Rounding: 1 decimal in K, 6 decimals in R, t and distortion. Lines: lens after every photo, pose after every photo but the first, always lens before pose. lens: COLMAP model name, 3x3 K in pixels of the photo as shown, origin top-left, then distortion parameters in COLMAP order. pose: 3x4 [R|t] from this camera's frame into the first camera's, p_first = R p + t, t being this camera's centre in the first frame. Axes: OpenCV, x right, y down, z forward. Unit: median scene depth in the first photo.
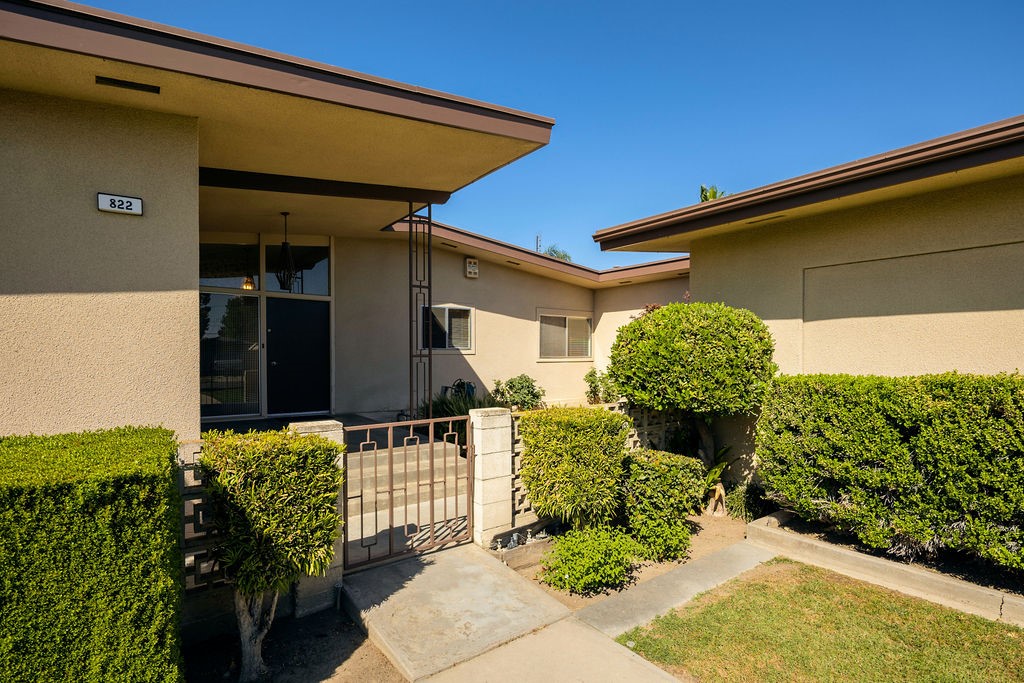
lens RADIAL K [[497.3, 0, 511.8], [0, 497.3, 350.2], [0, 0, 1]] dist [0.005302, -0.002317]
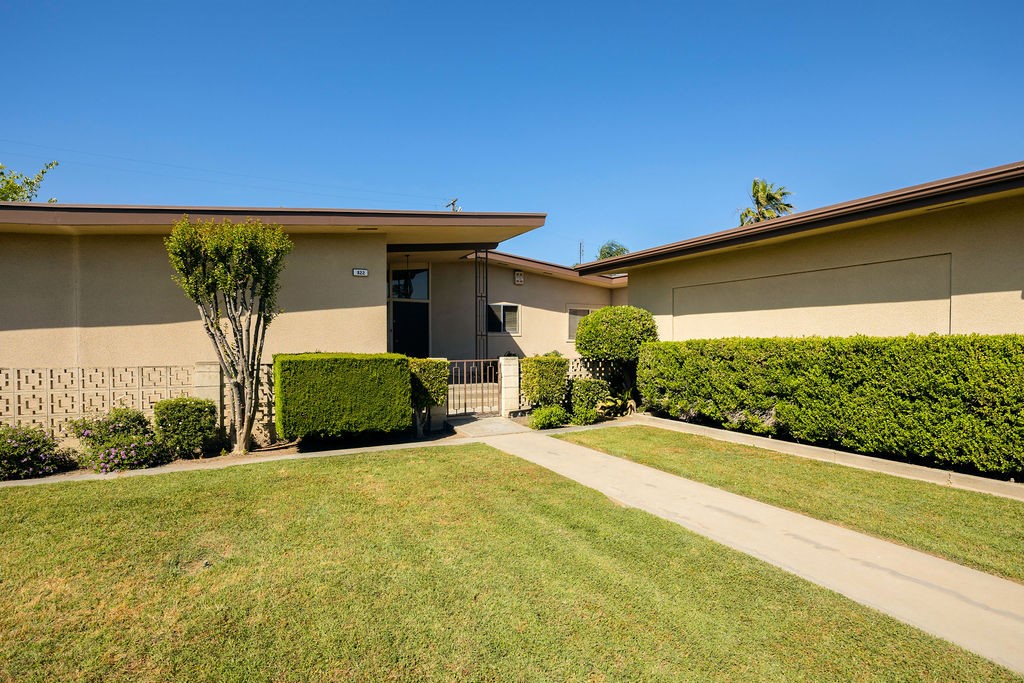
lens RADIAL K [[497.3, 0, 514.5], [0, 497.3, 338.4], [0, 0, 1]] dist [0.005302, -0.002317]
pose [[0.990181, -0.001471, -0.139786, 0.258624], [0.001597, 0.999998, 0.000790, 0.030364], [0.139785, -0.001006, 0.990181, -1.059005]]
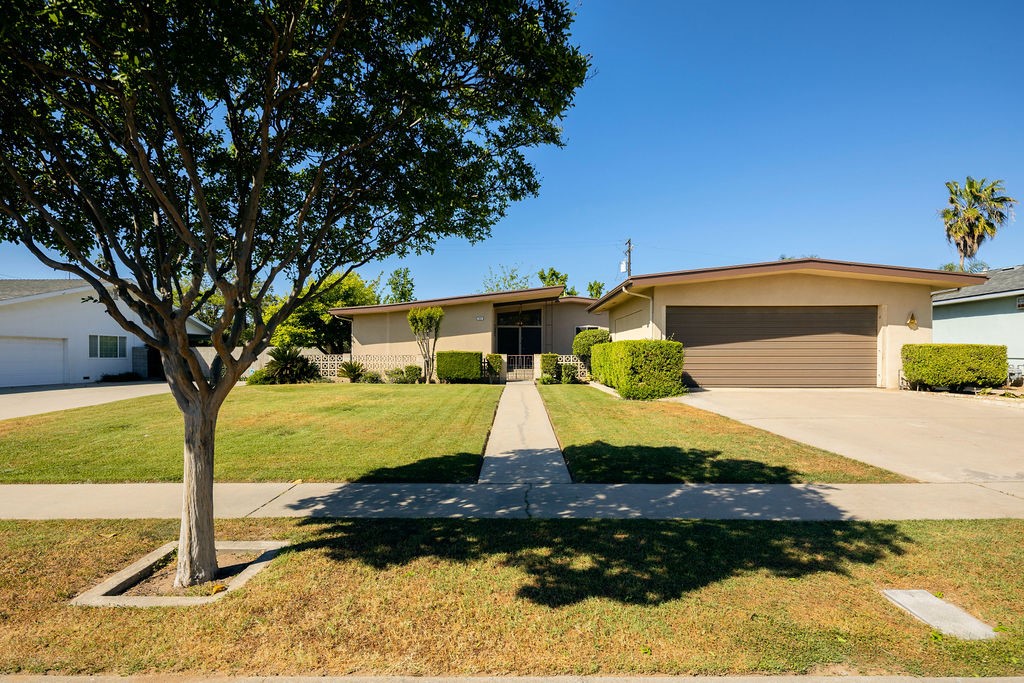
lens RADIAL K [[497.3, 0, 512.6], [0, 497.3, 350.0], [0, 0, 1]] dist [0.005302, -0.002317]
pose [[0.791247, -0.009069, -0.611429, 2.431325], [0.008245, 0.999957, -0.004161, 0.088421], [0.611440, -0.001749, 0.791288, -2.665058]]
